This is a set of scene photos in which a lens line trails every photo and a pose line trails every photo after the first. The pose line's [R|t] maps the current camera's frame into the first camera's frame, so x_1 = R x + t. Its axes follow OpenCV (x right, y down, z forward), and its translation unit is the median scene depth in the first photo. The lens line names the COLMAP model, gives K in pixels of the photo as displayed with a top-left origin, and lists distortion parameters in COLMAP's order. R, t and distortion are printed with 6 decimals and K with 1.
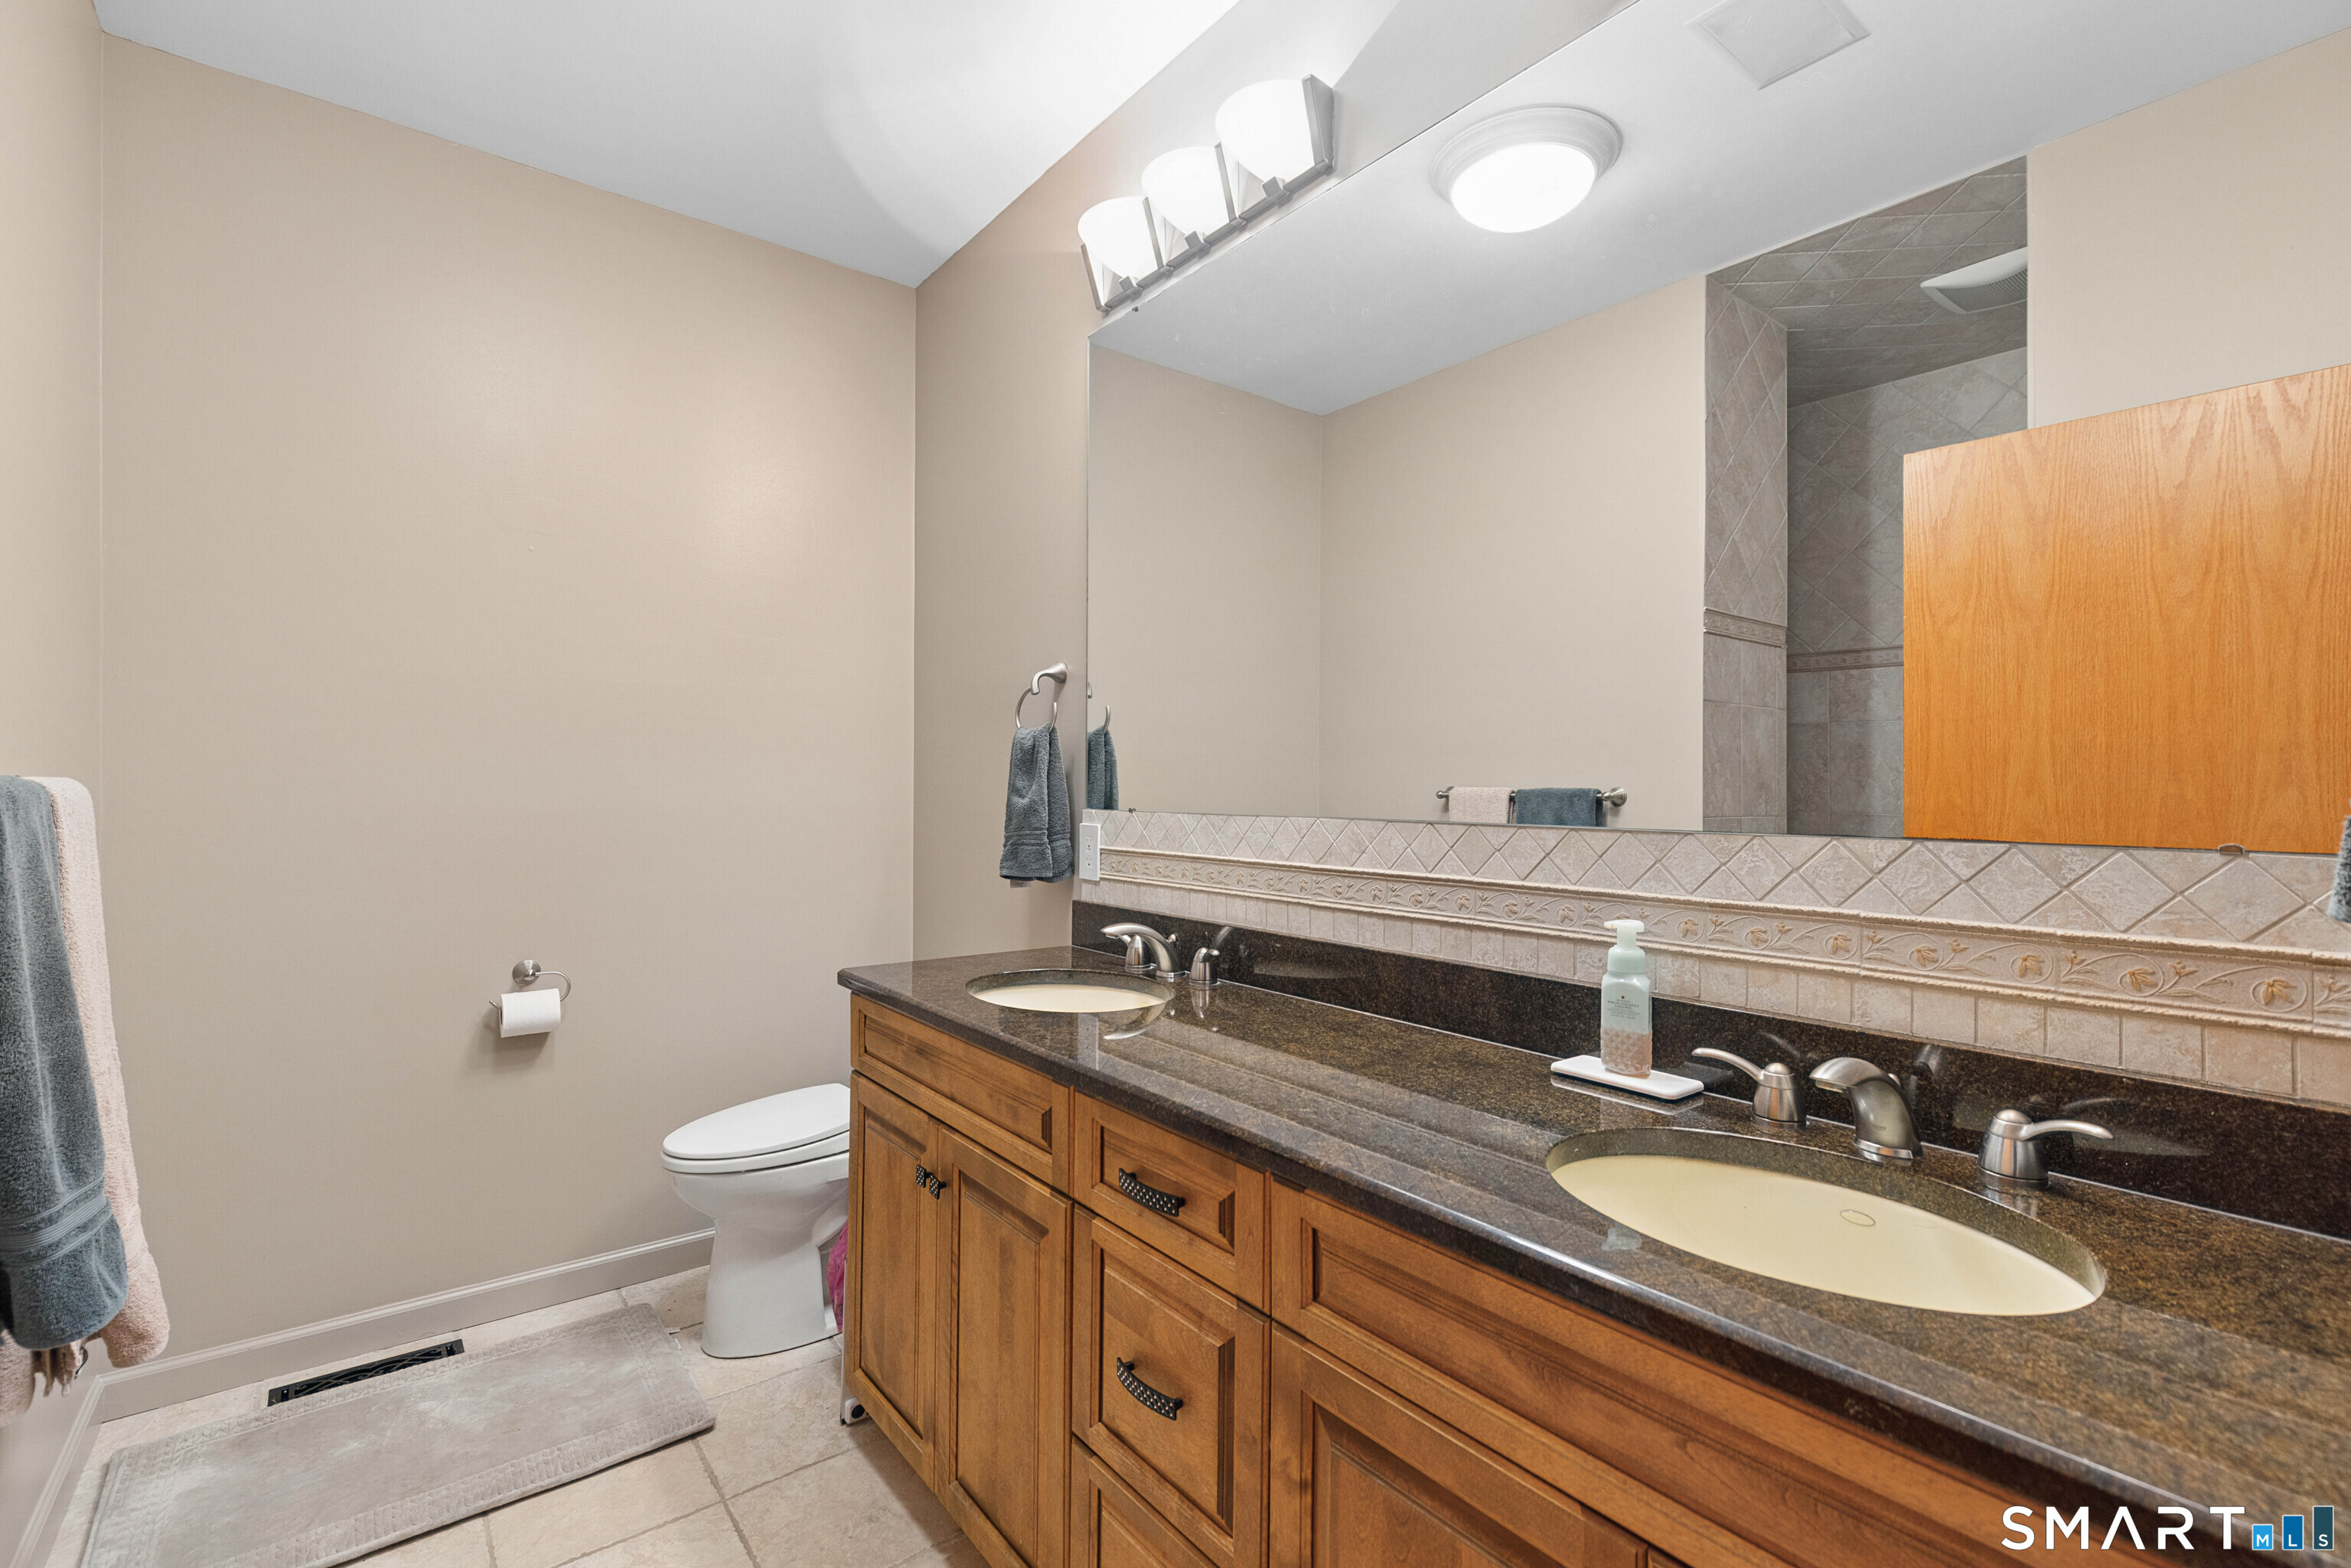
lens RADIAL K [[1054.3, 0, 1178.3], [0, 1054.3, 779.4], [0, 0, 1]] dist [0.008895, -0.002392]
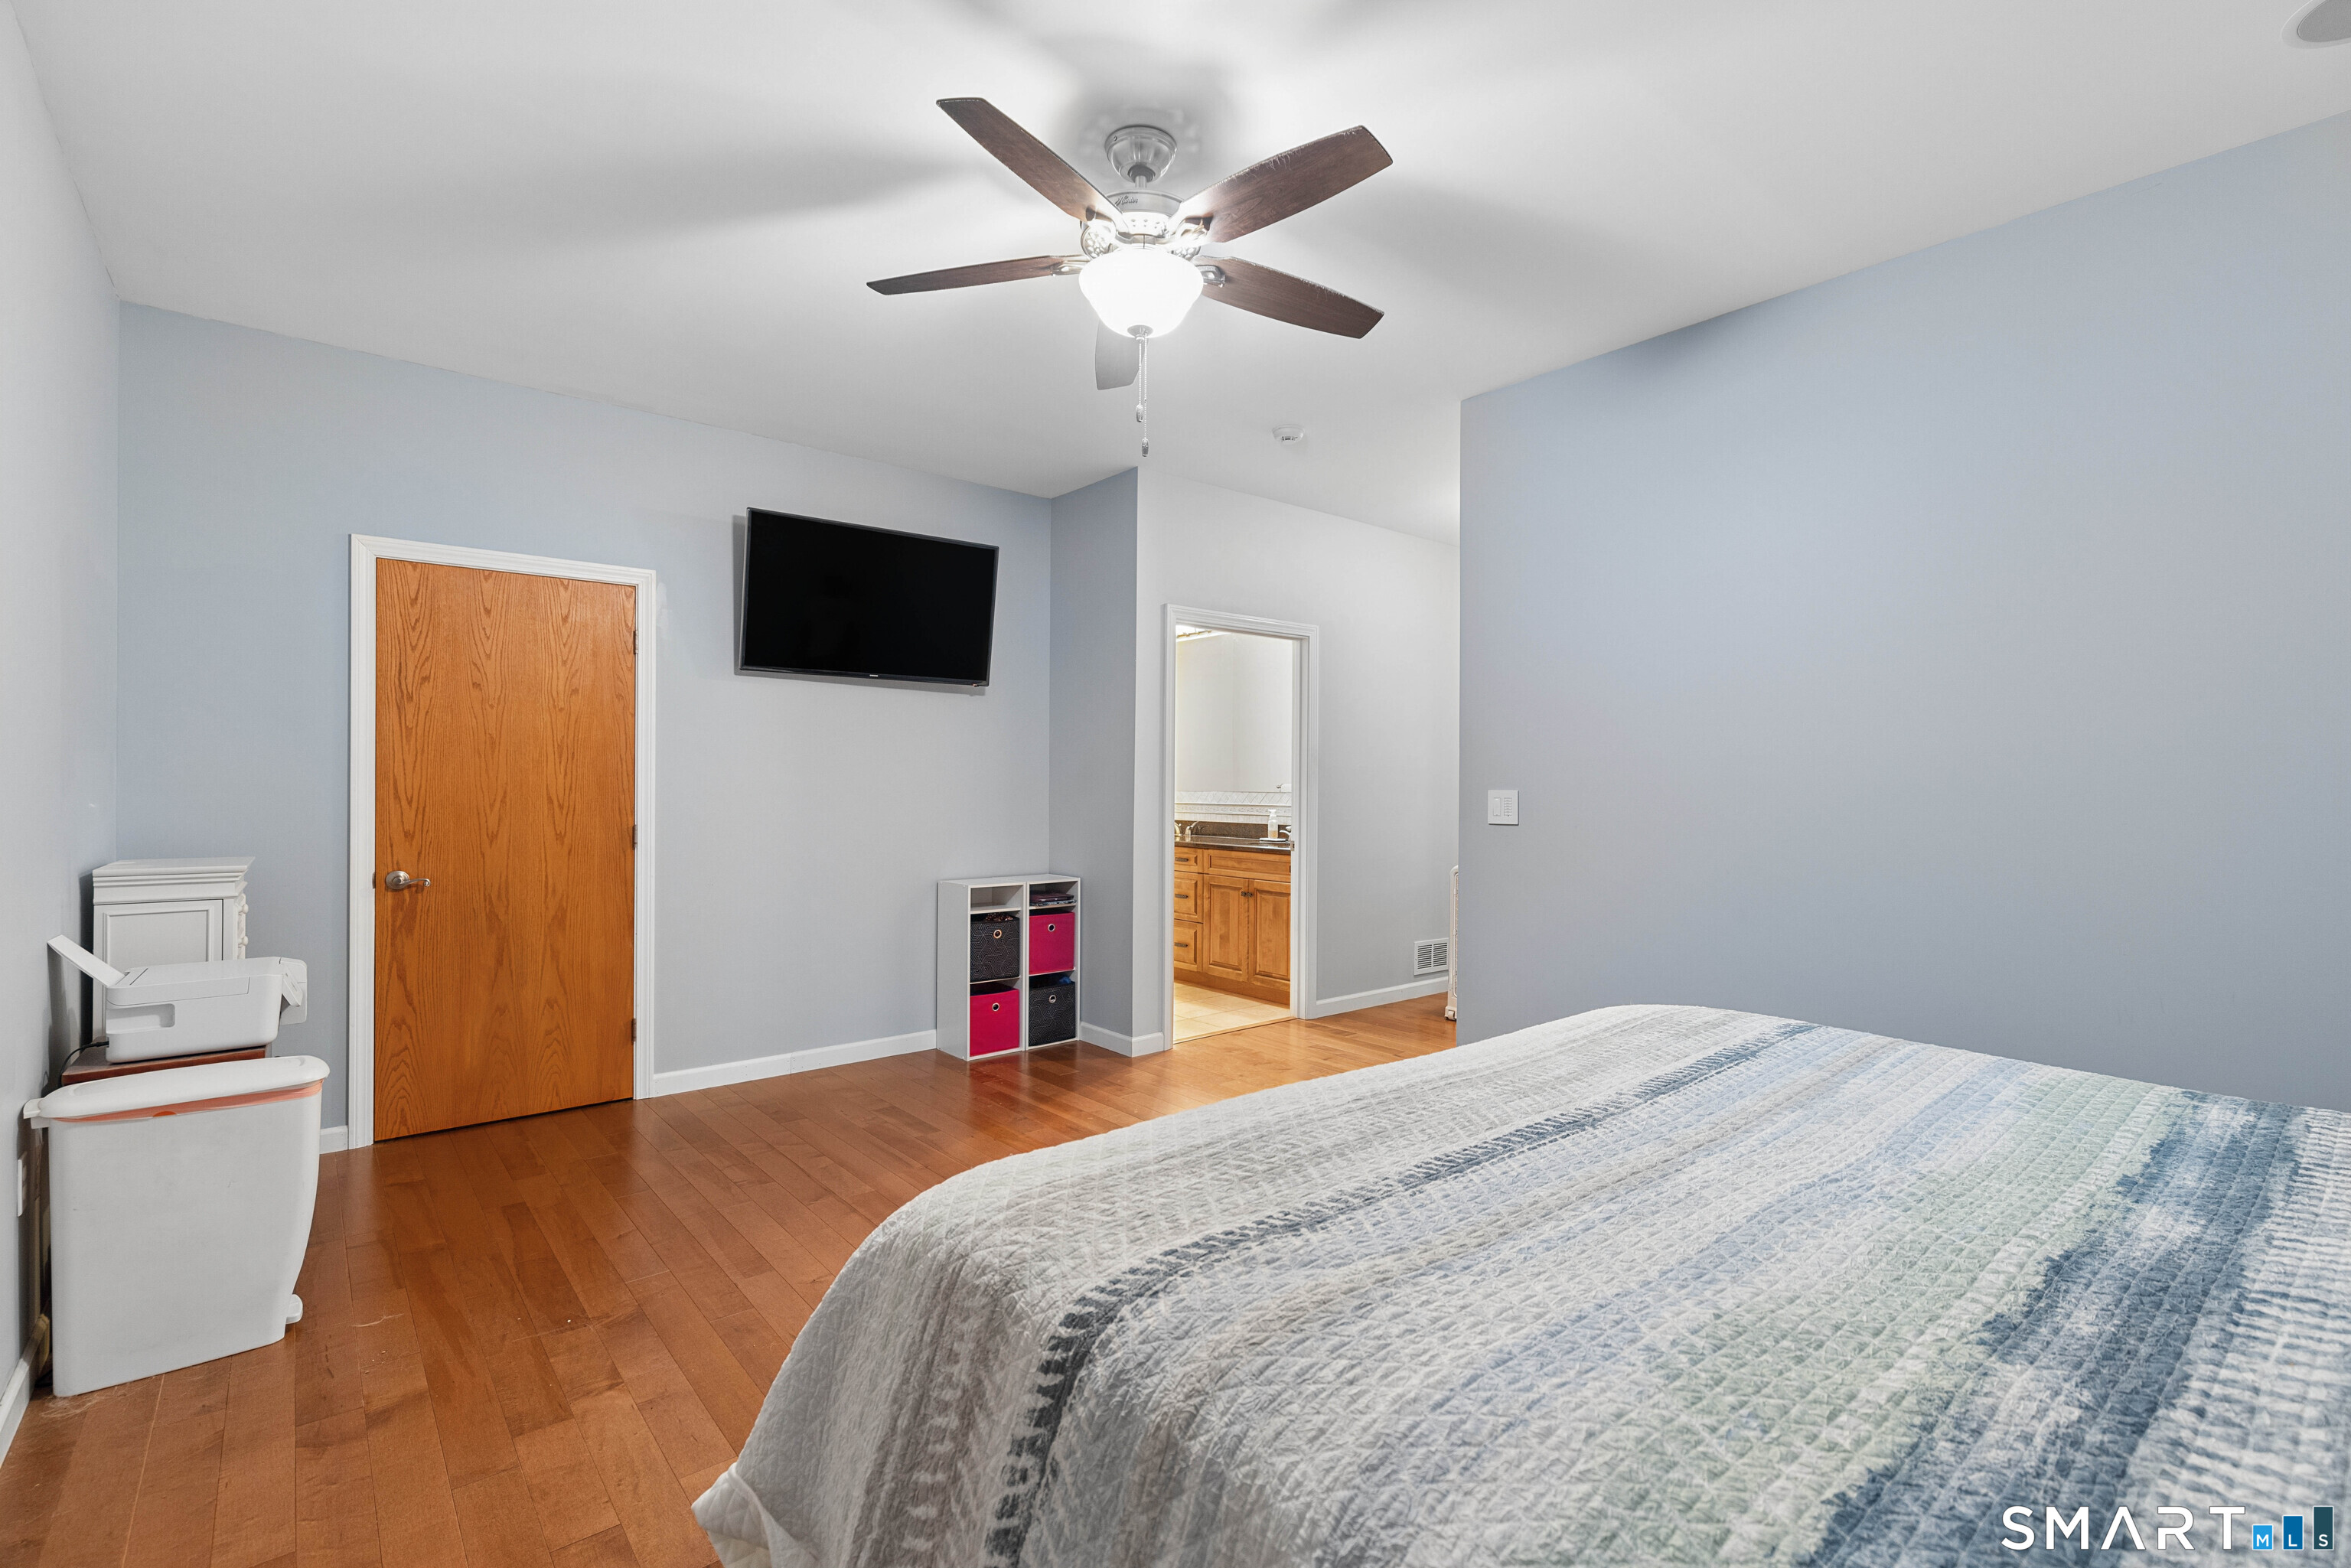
lens RADIAL K [[1054.3, 0, 1174.4], [0, 1054.3, 786.3], [0, 0, 1]] dist [0.008895, -0.002392]
pose [[0.999406, 0.001766, 0.034417, -0.259192], [-0.001804, 0.999998, 0.001057, 0.017214], [-0.034415, -0.001118, 0.999407, -4.563893]]
